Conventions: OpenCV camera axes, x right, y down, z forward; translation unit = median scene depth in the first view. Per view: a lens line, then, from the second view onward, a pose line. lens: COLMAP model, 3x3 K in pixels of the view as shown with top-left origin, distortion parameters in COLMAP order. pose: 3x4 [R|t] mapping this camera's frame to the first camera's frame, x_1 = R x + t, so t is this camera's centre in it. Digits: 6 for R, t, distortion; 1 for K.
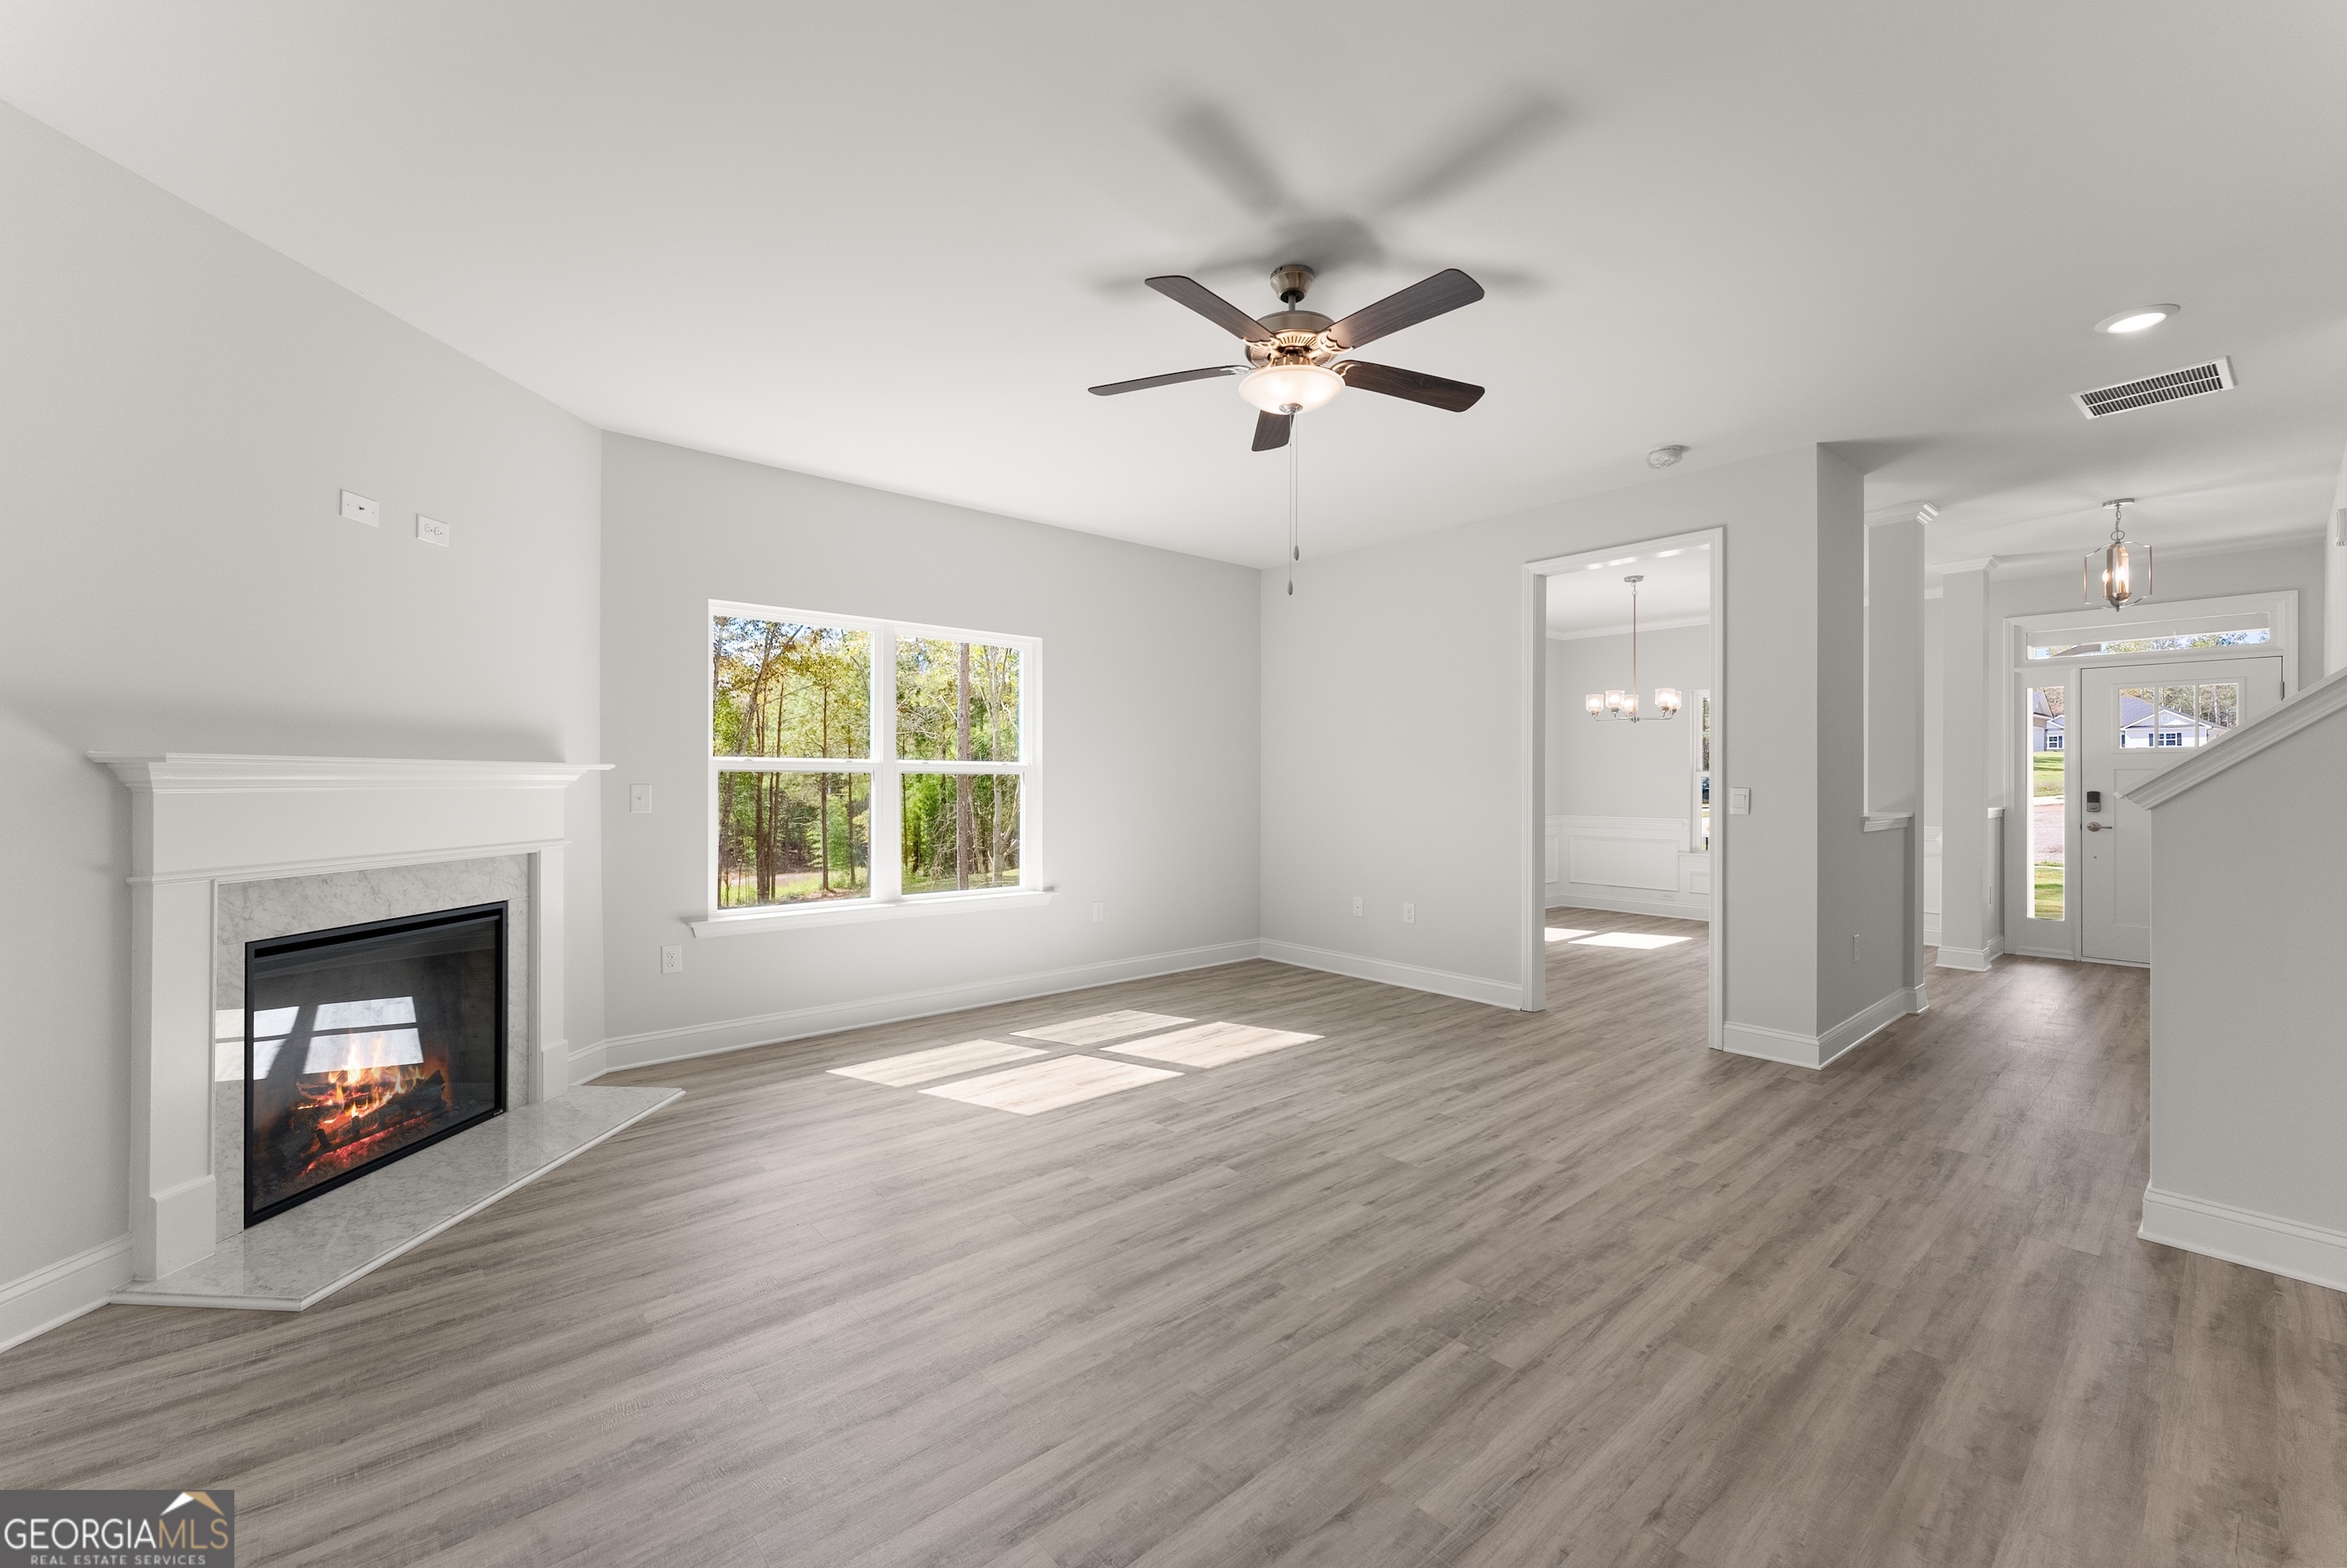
lens RADIAL K [[942.7, 0, 1186.6], [0, 942.7, 779.7], [0, 0, 1]] dist [0.008901, -0.000881]
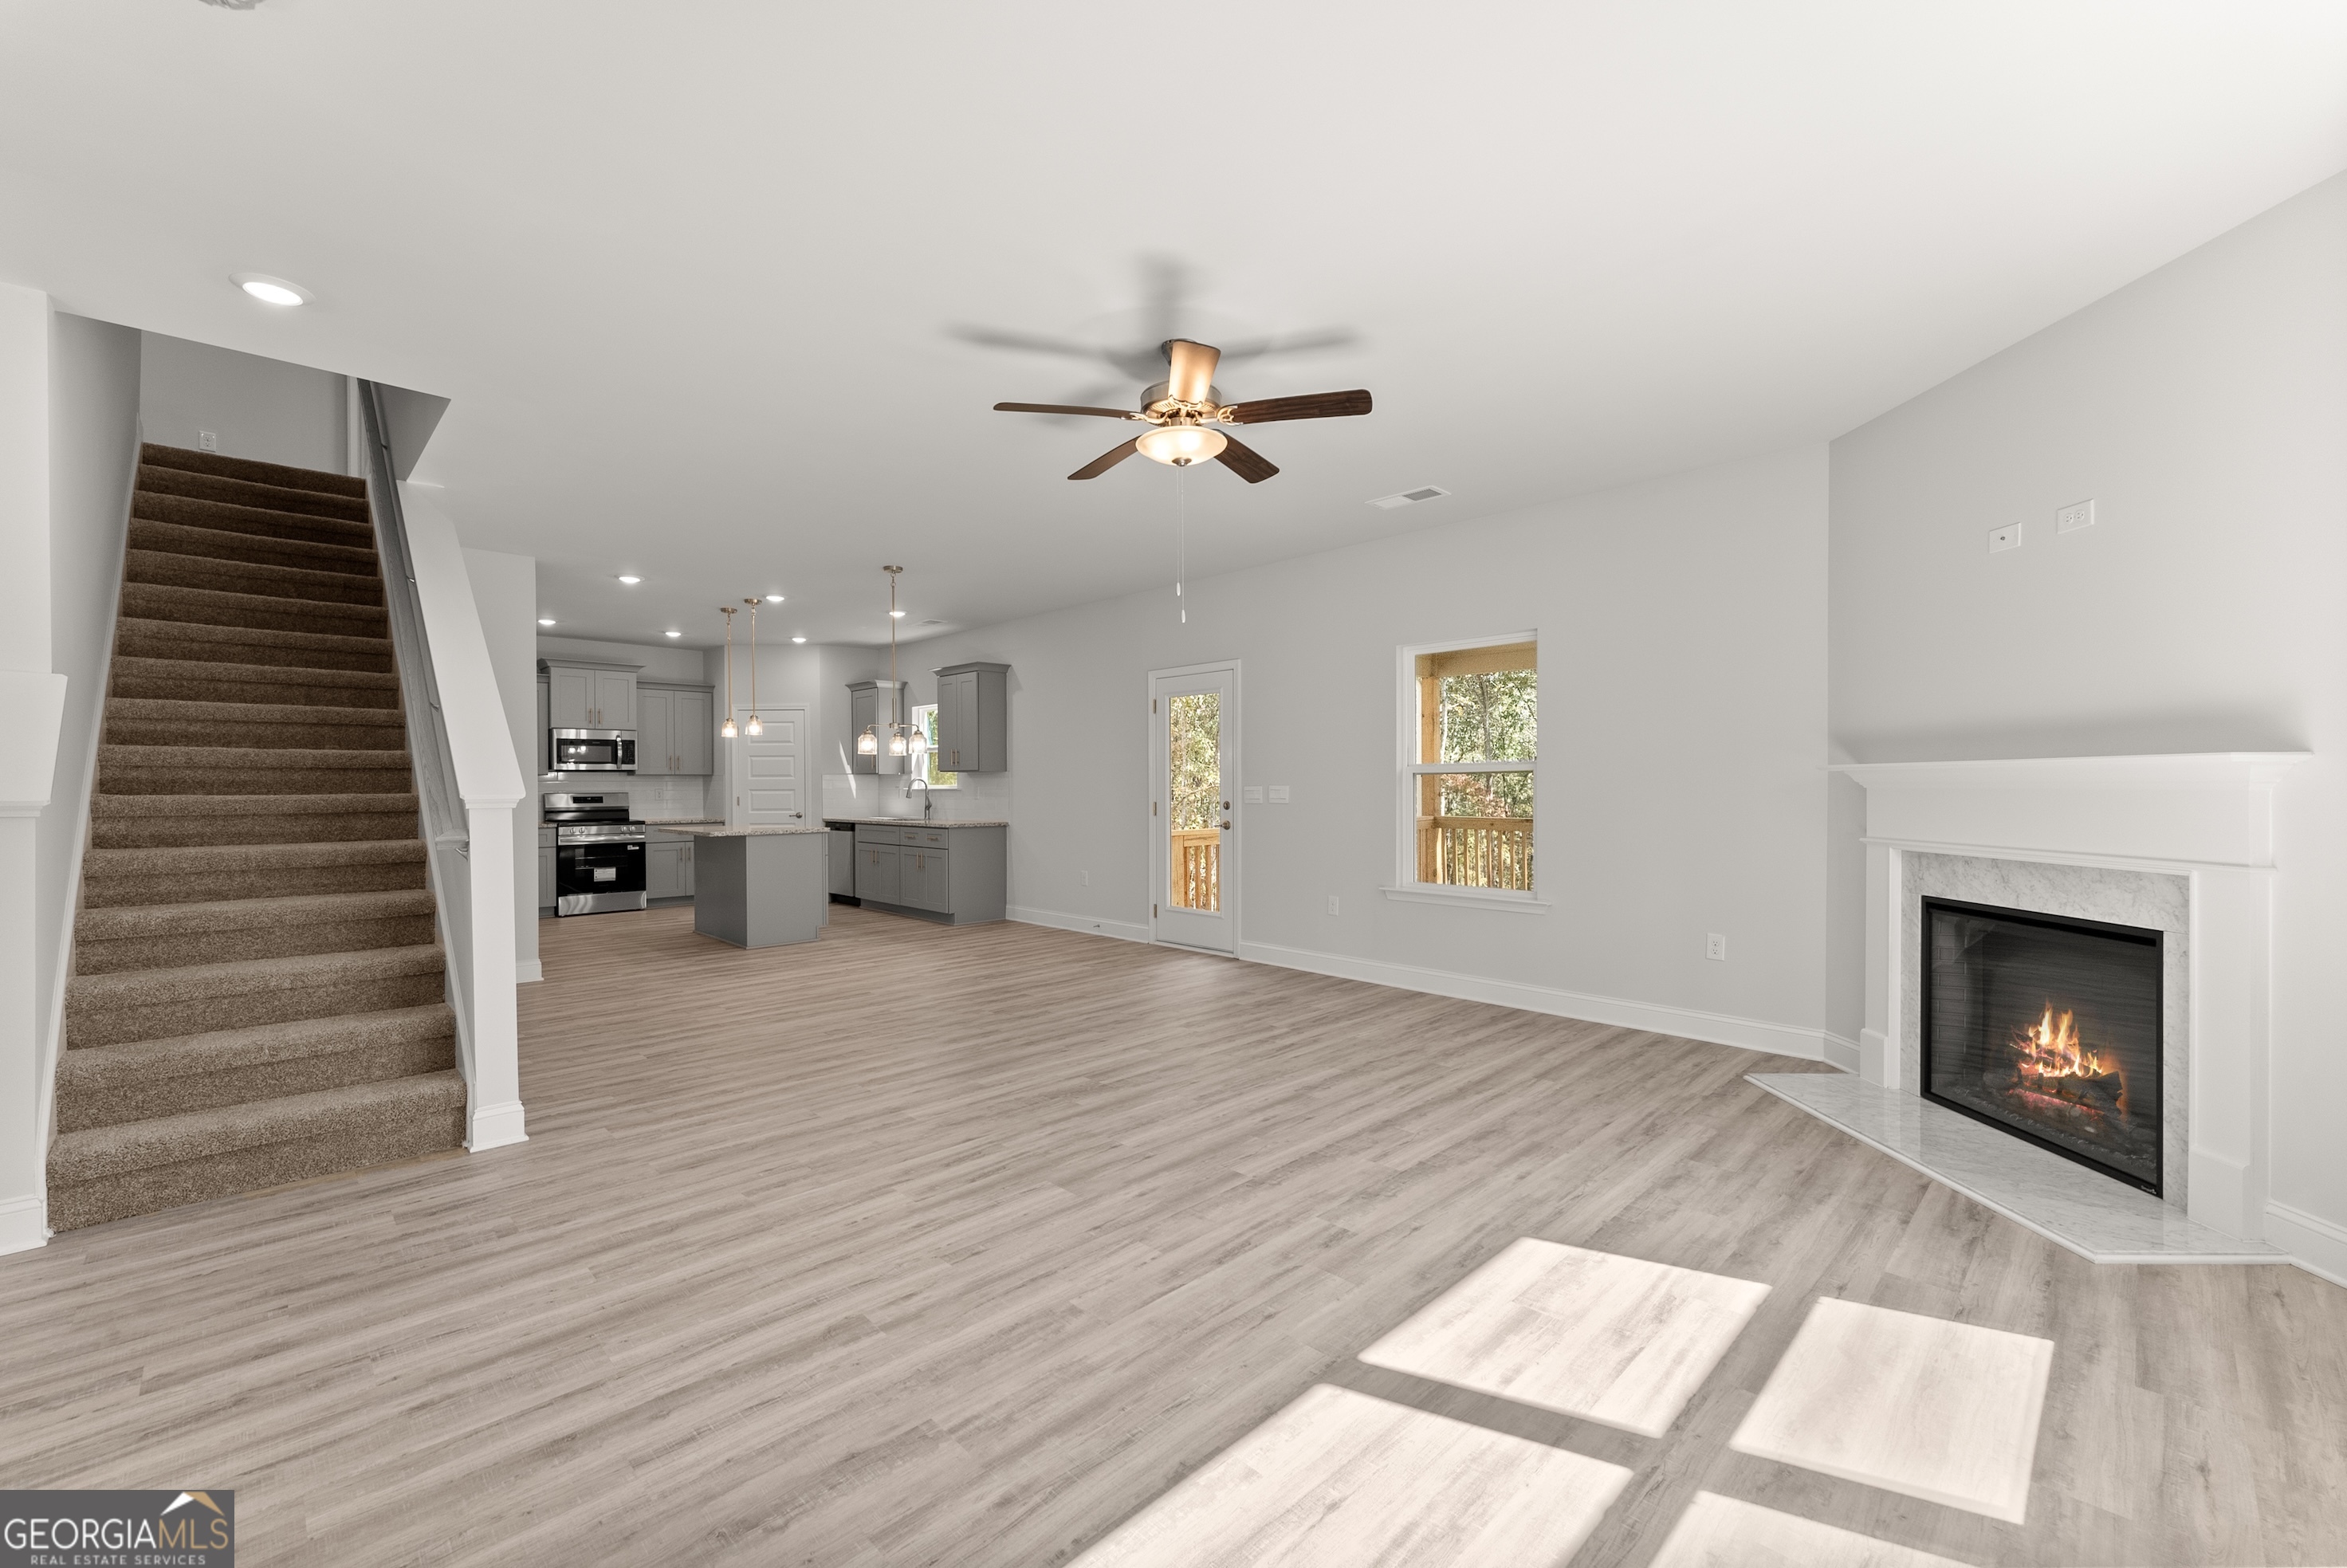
lens RADIAL K [[942.7, 0, 1171.8], [0, 942.7, 790.6], [0, 0, 1]] dist [0.008901, -0.000881]
pose [[-0.998936, 0.002200, -0.046075, 0.151705], [0.002045, 0.999992, 0.003403, 0.006131], [0.046082, 0.003306, -0.998932, 1.844839]]
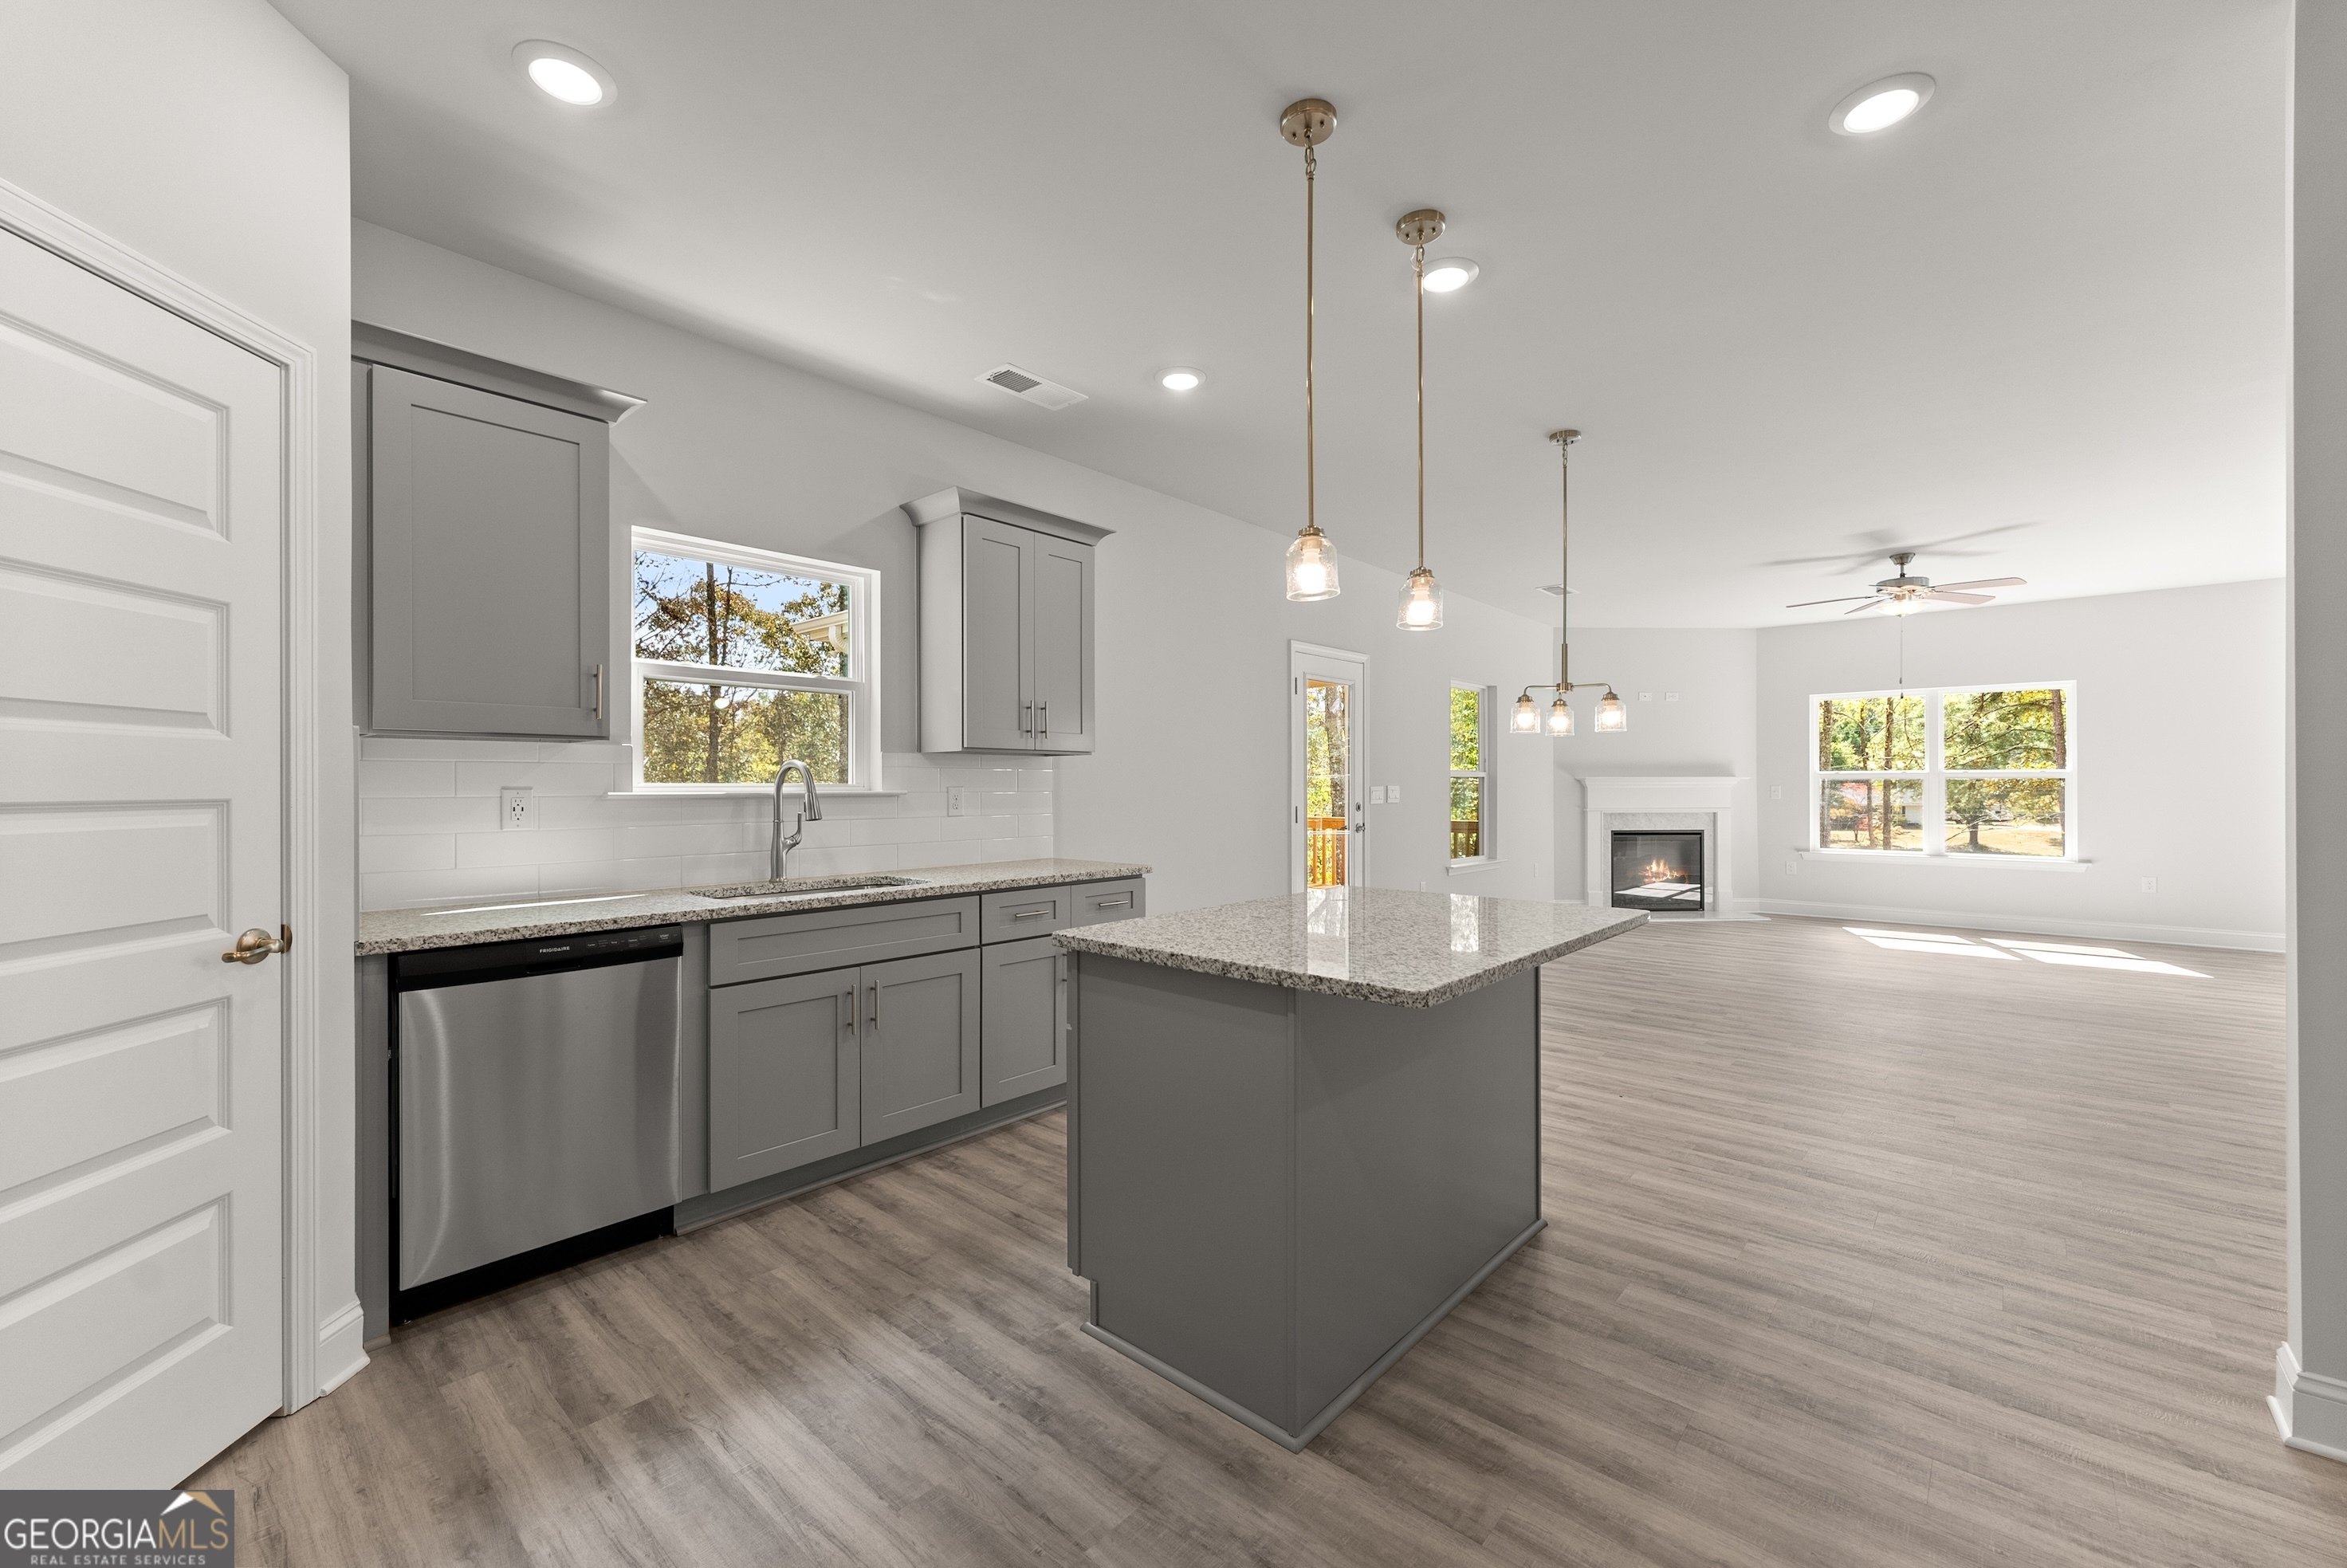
lens RADIAL K [[942.7, 0, 1166.0], [0, 942.7, 777.8], [0, 0, 1]] dist [0.008901, -0.000881]
pose [[0.099718, -0.011602, -0.994948, 1.821833], [0.005721, 0.999922, -0.011087, 0.004903], [0.994999, -0.004587, 0.099776, -0.775134]]
